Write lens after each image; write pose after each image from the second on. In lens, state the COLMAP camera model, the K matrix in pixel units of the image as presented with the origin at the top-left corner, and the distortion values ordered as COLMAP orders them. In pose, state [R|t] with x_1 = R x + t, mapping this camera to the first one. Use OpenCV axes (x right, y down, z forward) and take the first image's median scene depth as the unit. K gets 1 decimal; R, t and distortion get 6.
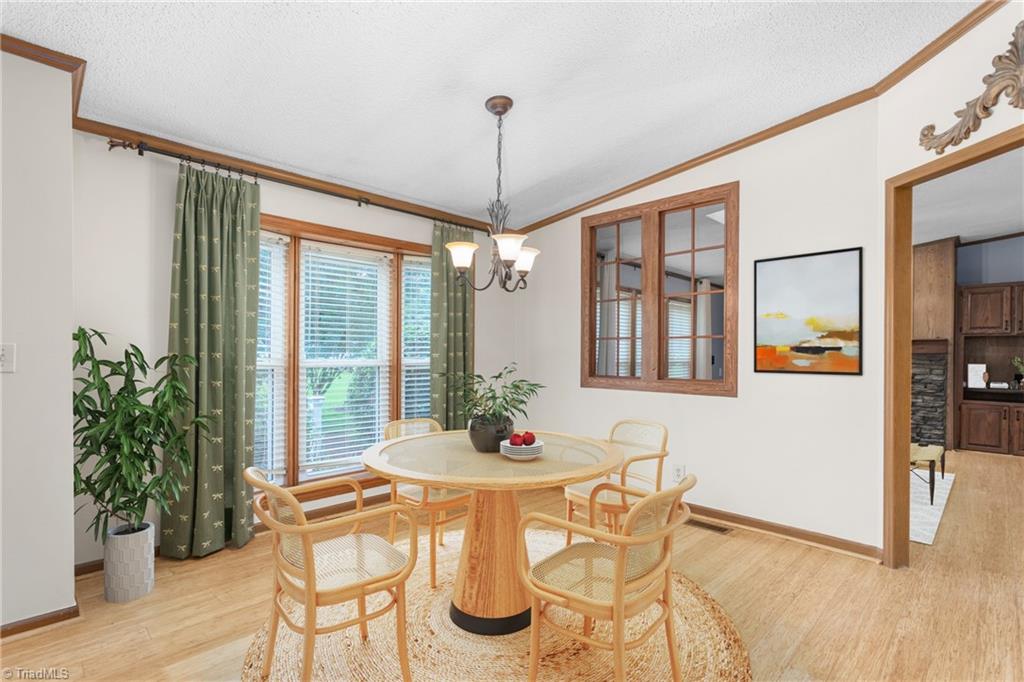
lens RADIAL K [[488.6, 0, 510.1], [0, 488.6, 360.6], [0, 0, 1]] dist [-0.000639, -0.000734]
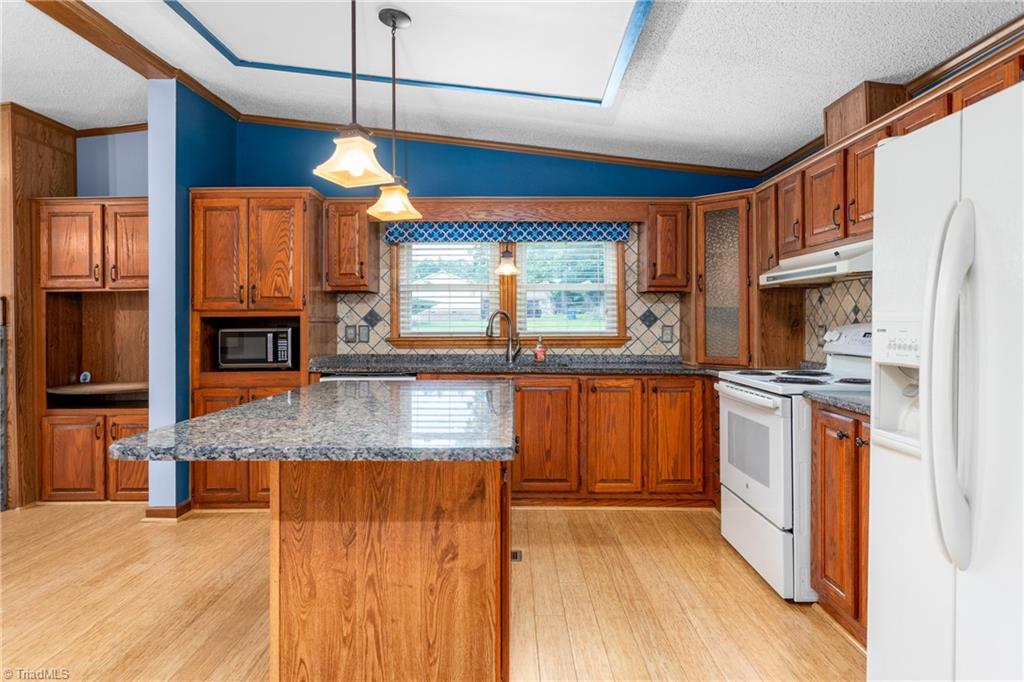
lens RADIAL K [[589.3, 0, 513.4], [0, 589.3, 318.2], [0, 0, 1]] dist [-0.002692, 0.001046]
pose [[0.713797, -0.017123, 0.700143, 0.883548], [0.030774, 0.999502, -0.006929, -0.000178], [-0.699676, 0.026492, 0.713969, 0.174079]]
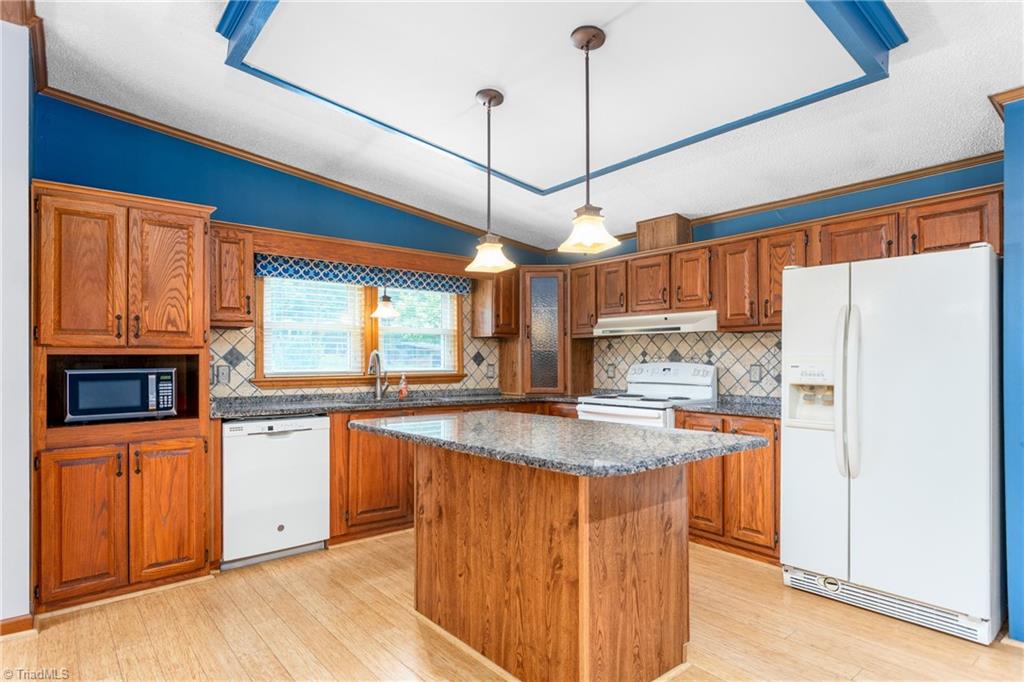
lens RADIAL K [[552.8, 0, 506.8], [0, 552.8, 355.1], [0, 0, 1]] dist [-0.003647, 0.002800]
pose [[0.107305, -0.010129, 0.994175, 0.679336], [0.022963, 0.999707, 0.007707, -0.010961], [-0.993961, 0.022002, 0.107506, 0.456070]]
